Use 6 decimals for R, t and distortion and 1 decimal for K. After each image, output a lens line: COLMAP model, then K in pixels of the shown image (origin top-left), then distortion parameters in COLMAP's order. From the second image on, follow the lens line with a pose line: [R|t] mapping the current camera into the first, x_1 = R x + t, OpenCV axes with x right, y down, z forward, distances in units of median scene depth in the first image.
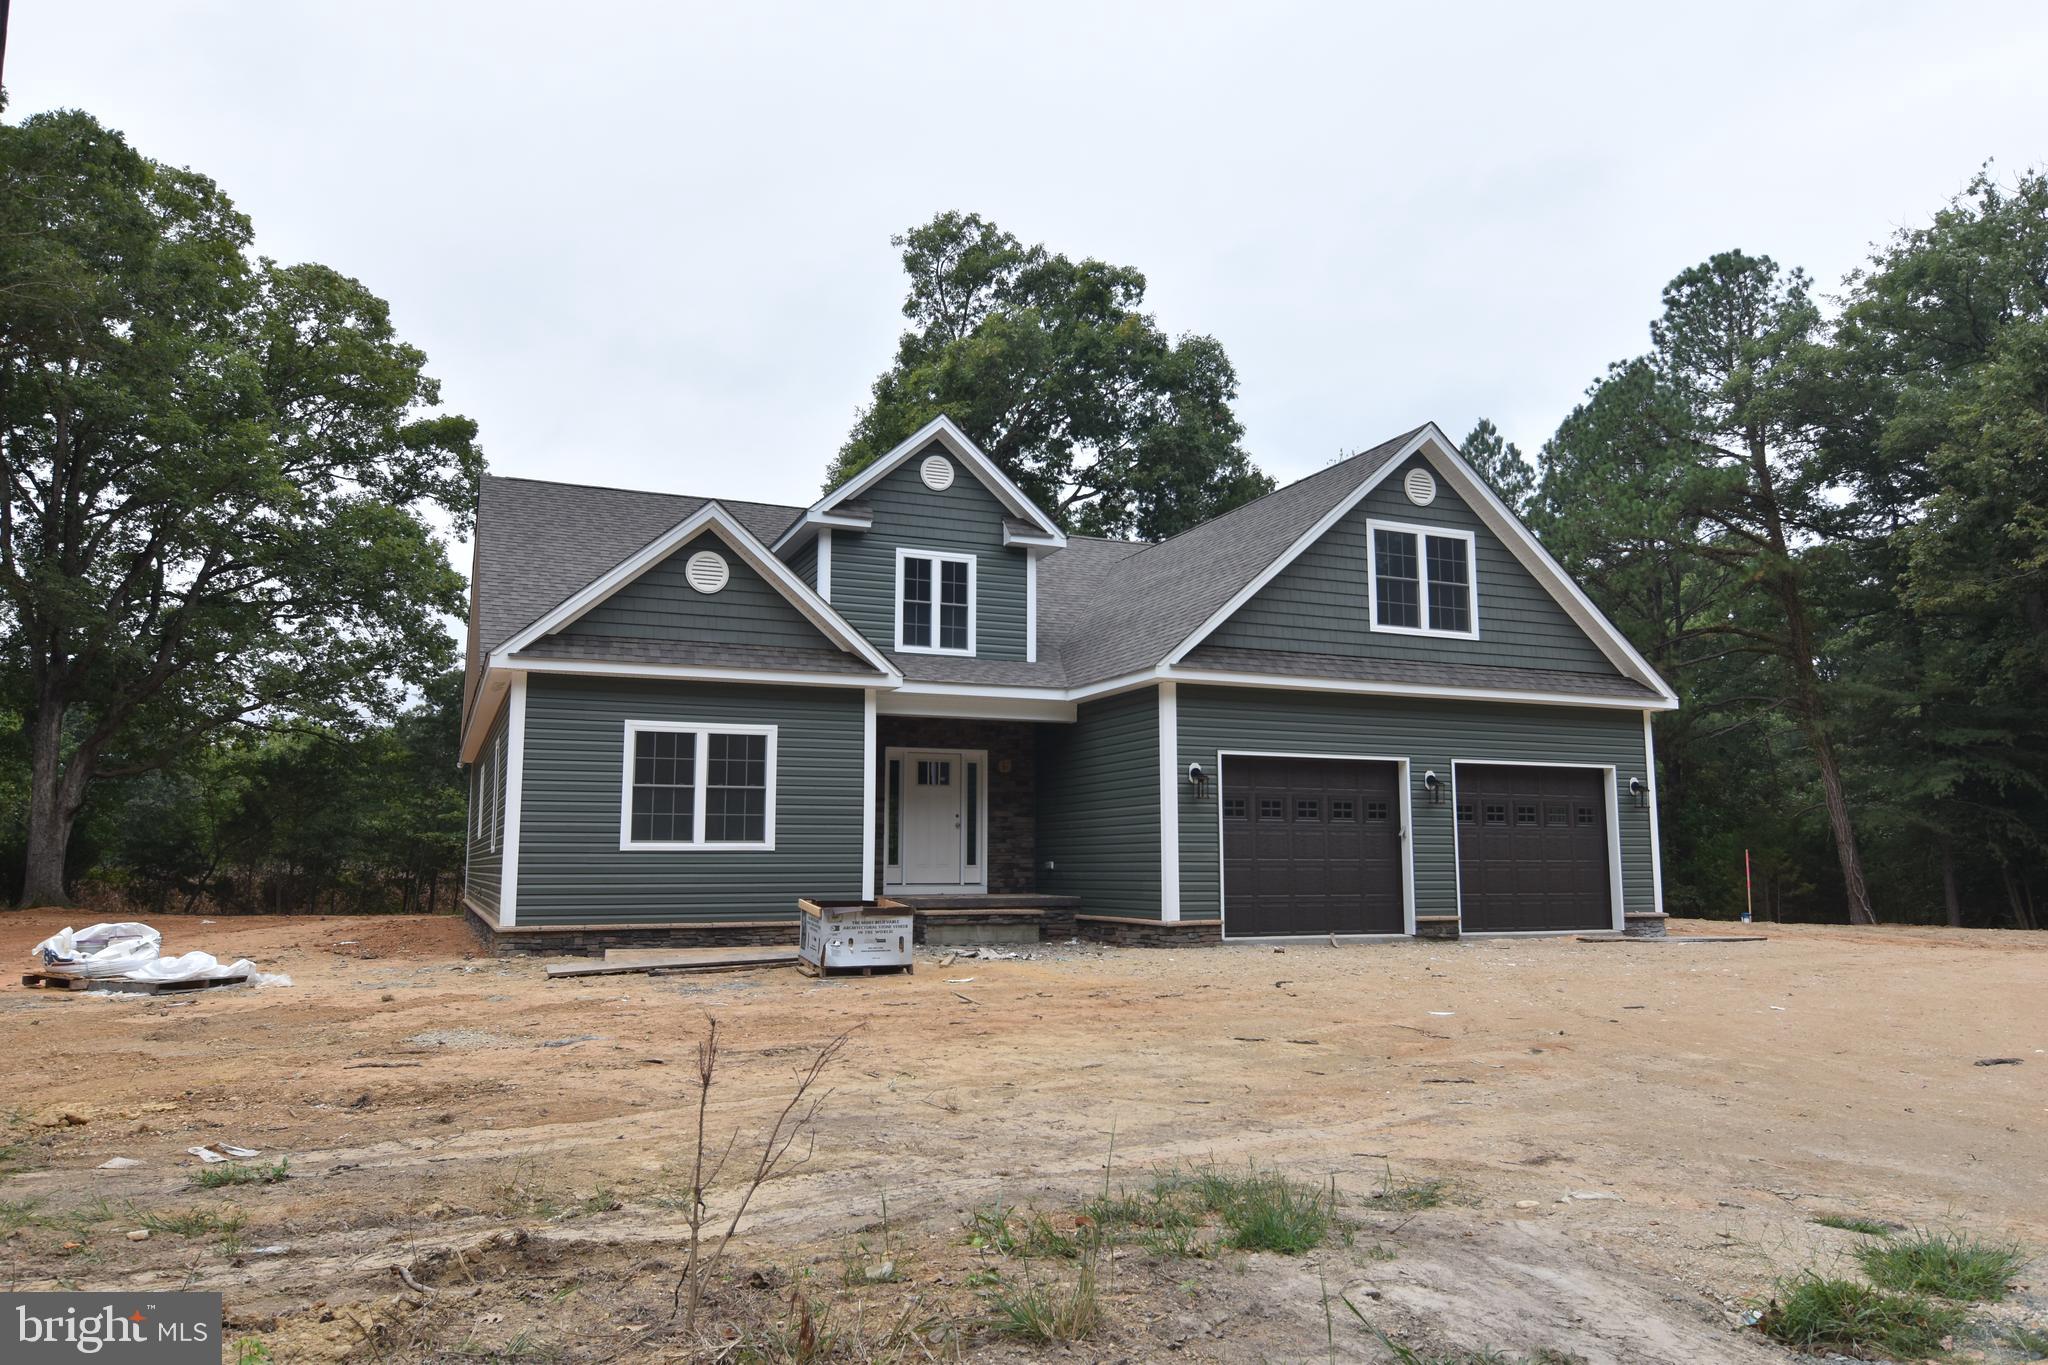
lens RADIAL K [[1404.6, 0, 1038.0], [0, 1404.6, 679.5], [0, 0, 1]] dist [-0.004402, -0.006513]
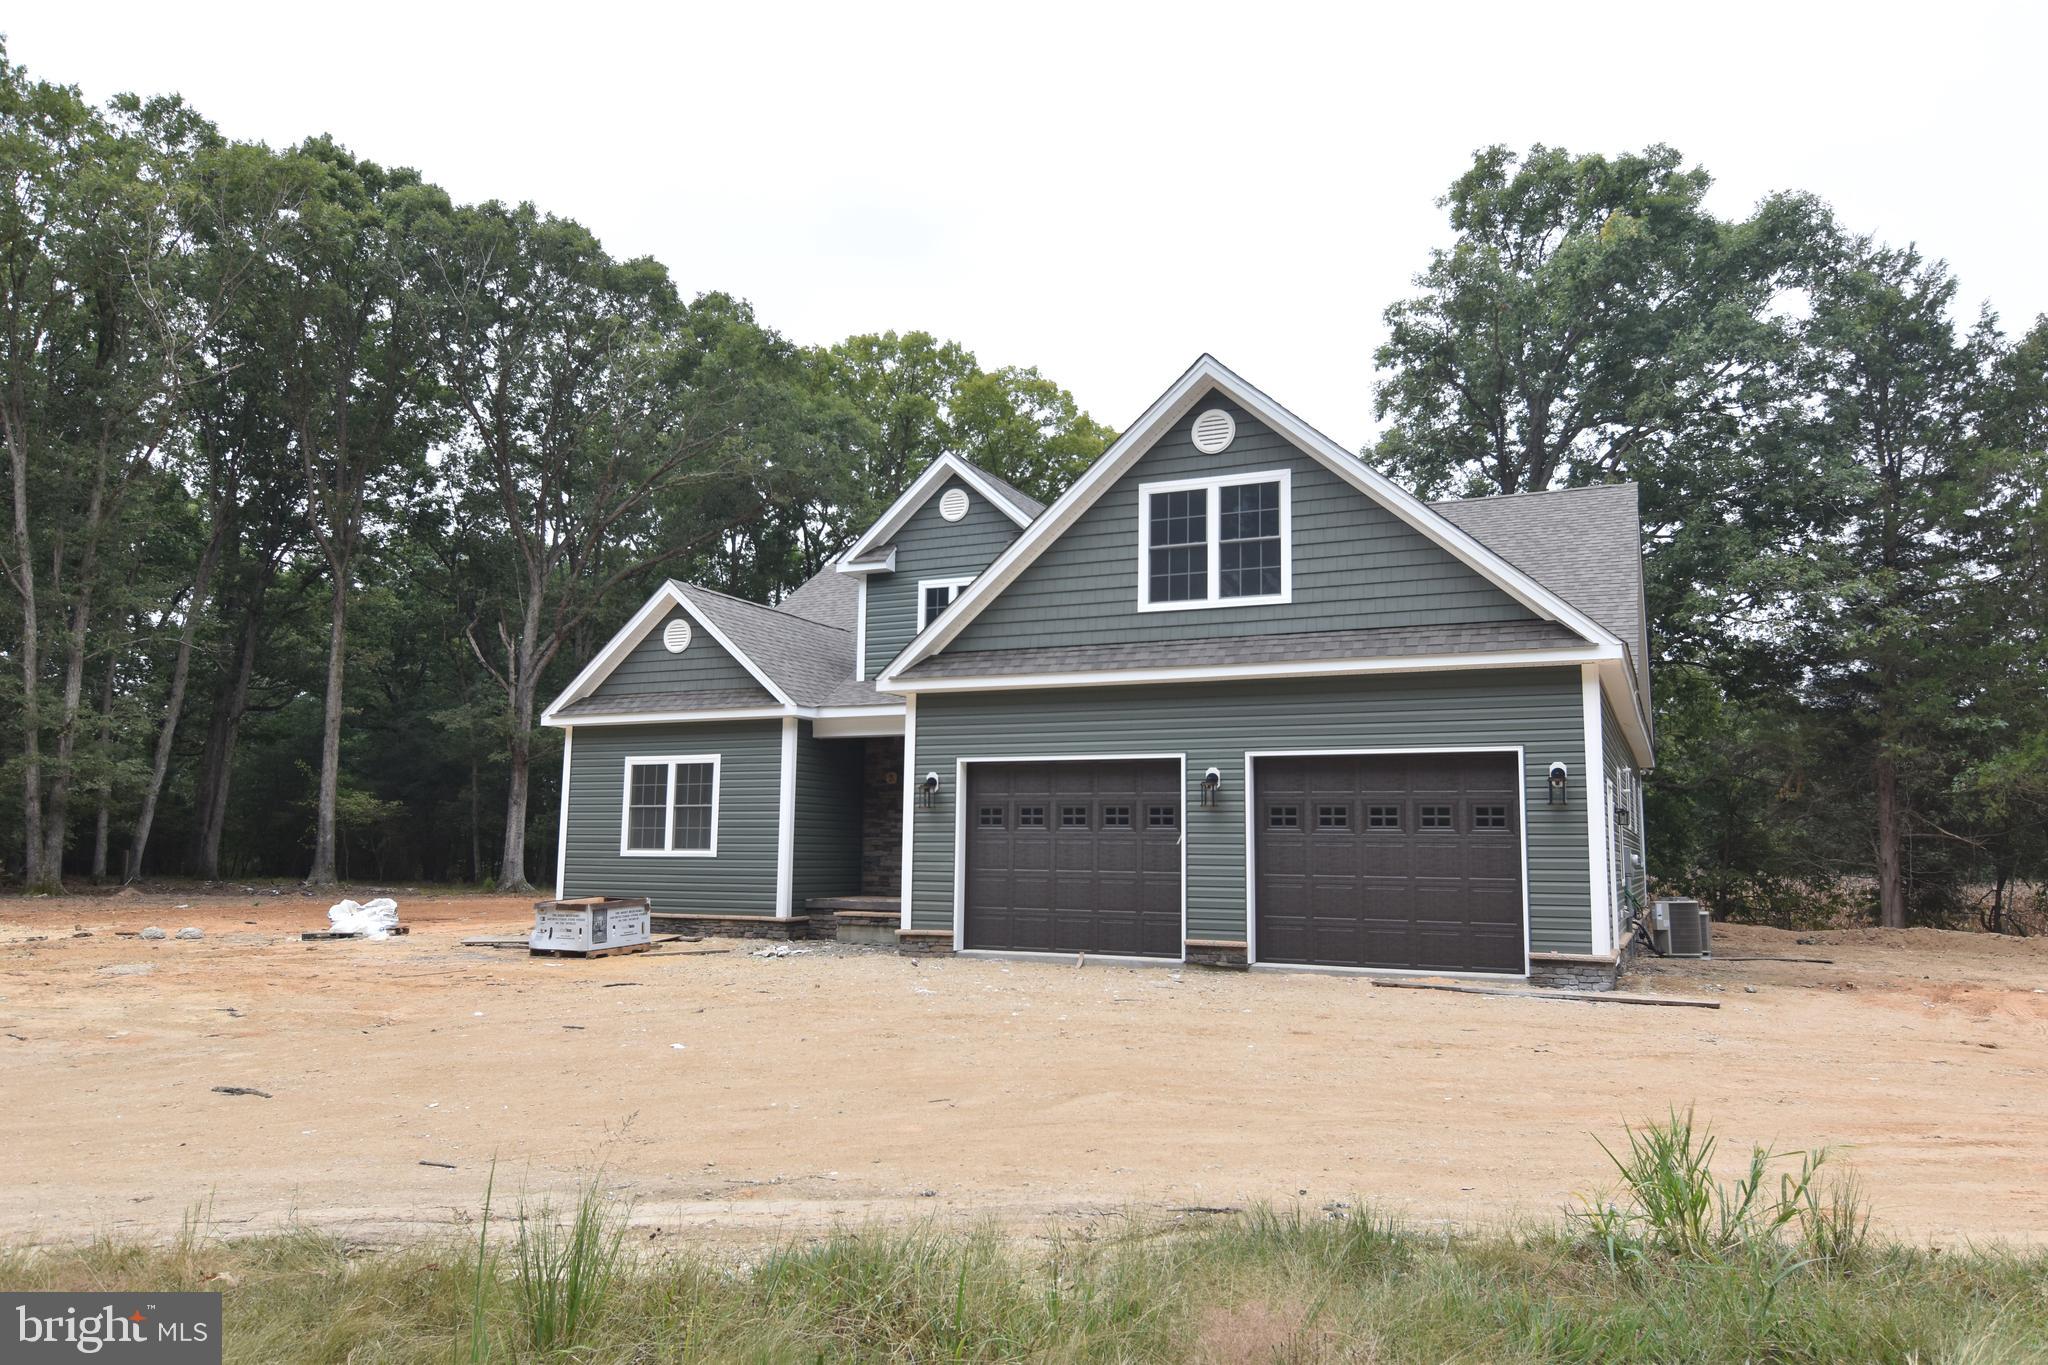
lens RADIAL K [[1404.6, 0, 1038.0], [0, 1404.6, 679.5], [0, 0, 1]] dist [-0.004402, -0.006513]
pose [[0.667080, -0.085893, -0.740018, 0.825935], [0.086721, 0.995531, -0.037376, 0.034331], [0.739921, -0.039242, 0.671548, 0.354241]]
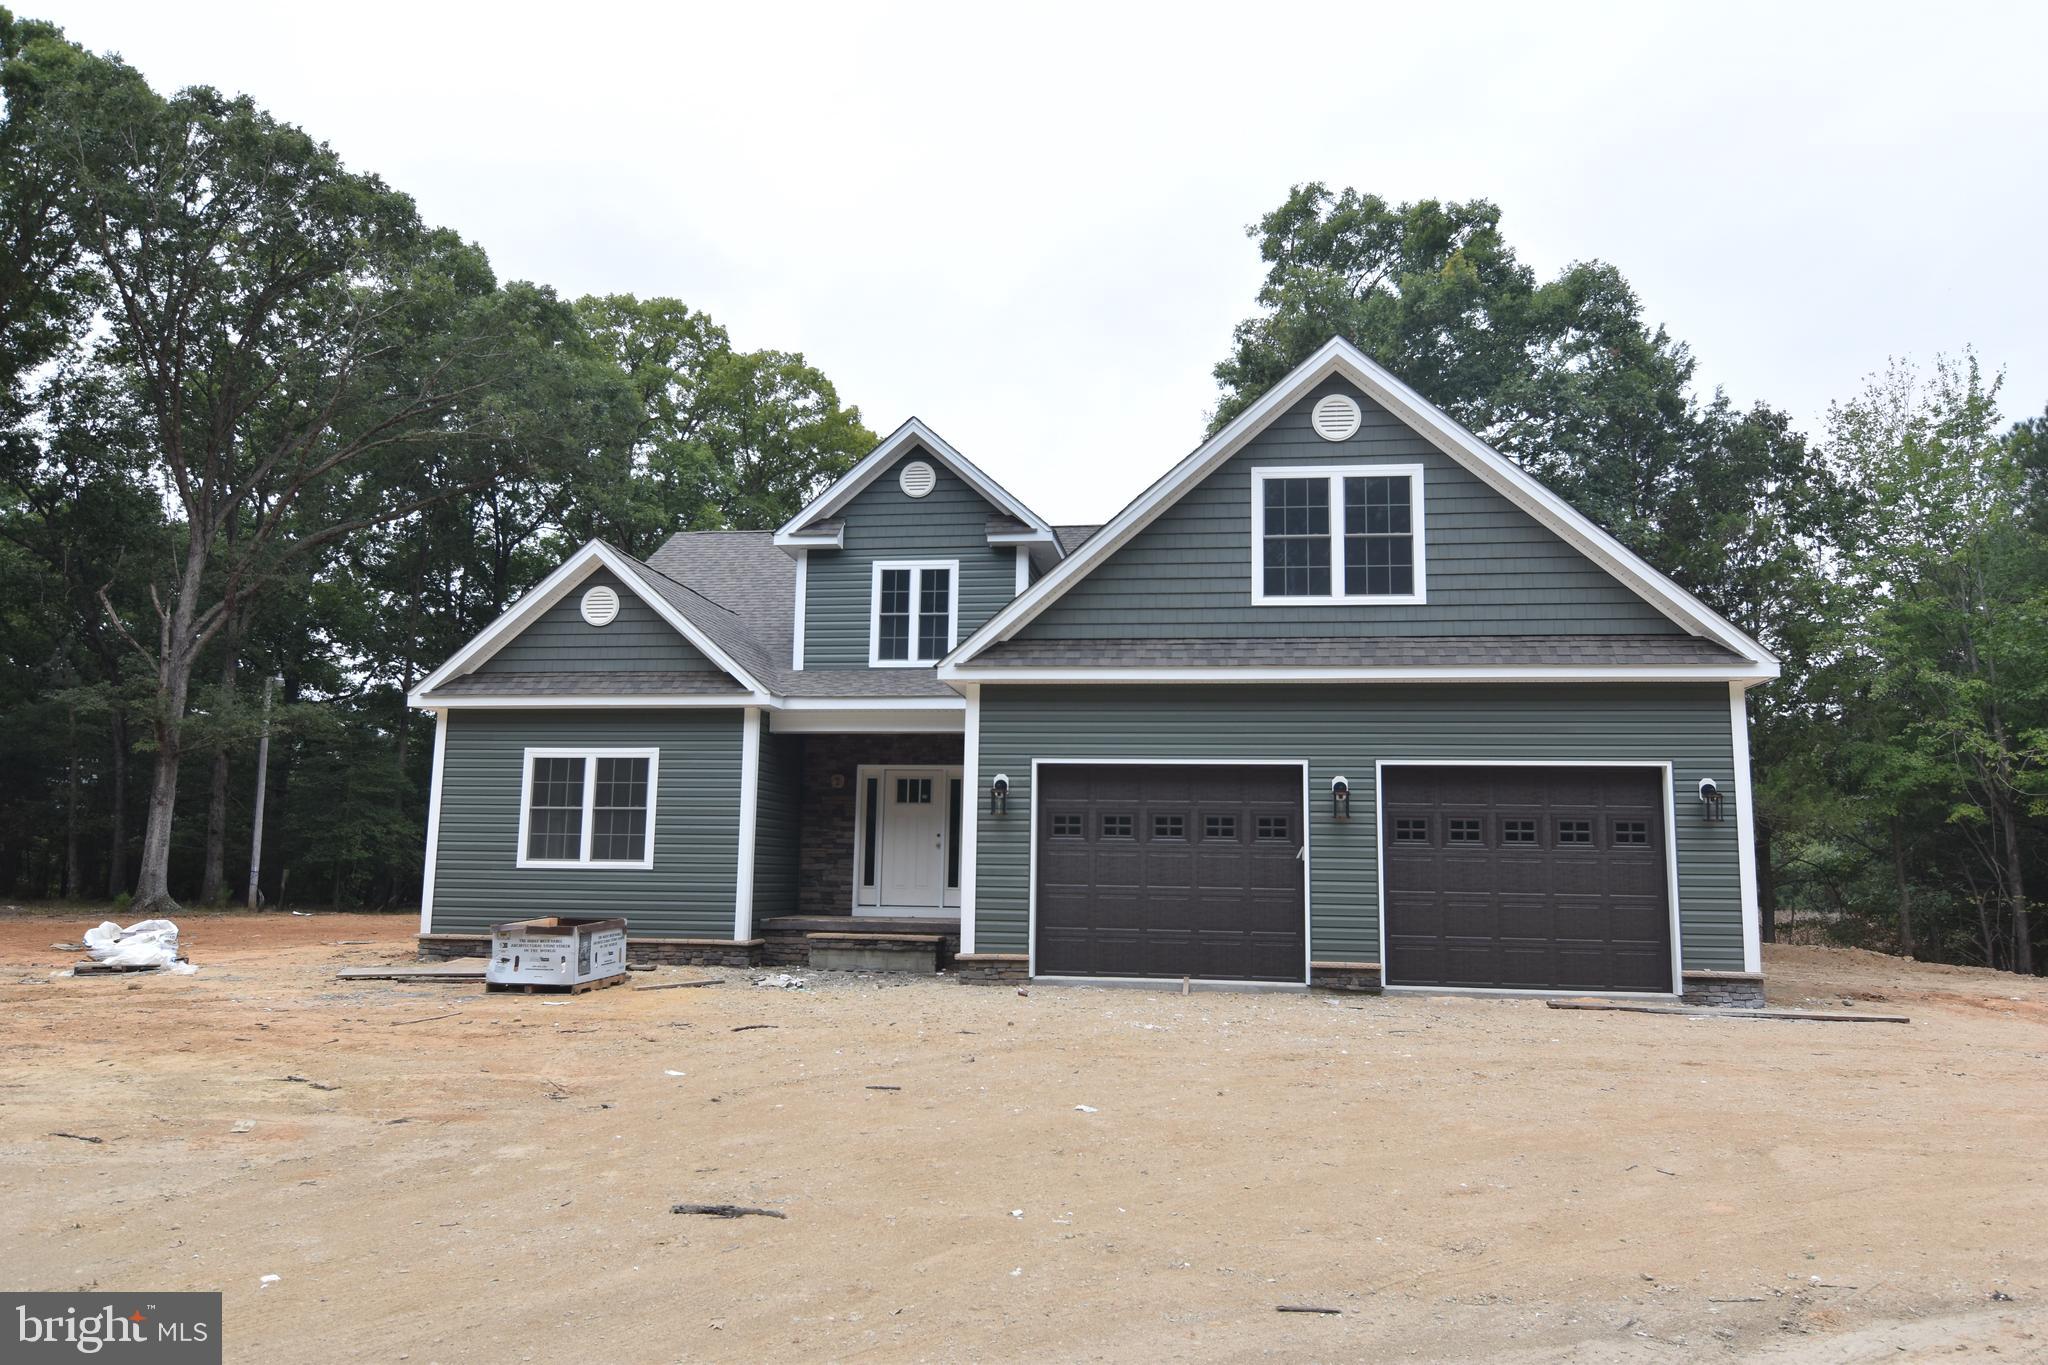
lens RADIAL K [[1404.6, 0, 1038.0], [0, 1404.6, 679.5], [0, 0, 1]] dist [-0.004402, -0.006513]
pose [[0.854197, -0.059870, -0.516491, 0.536247], [0.052552, 0.998203, -0.028796, 0.024541], [0.517287, -0.002545, 0.855808, 0.238669]]
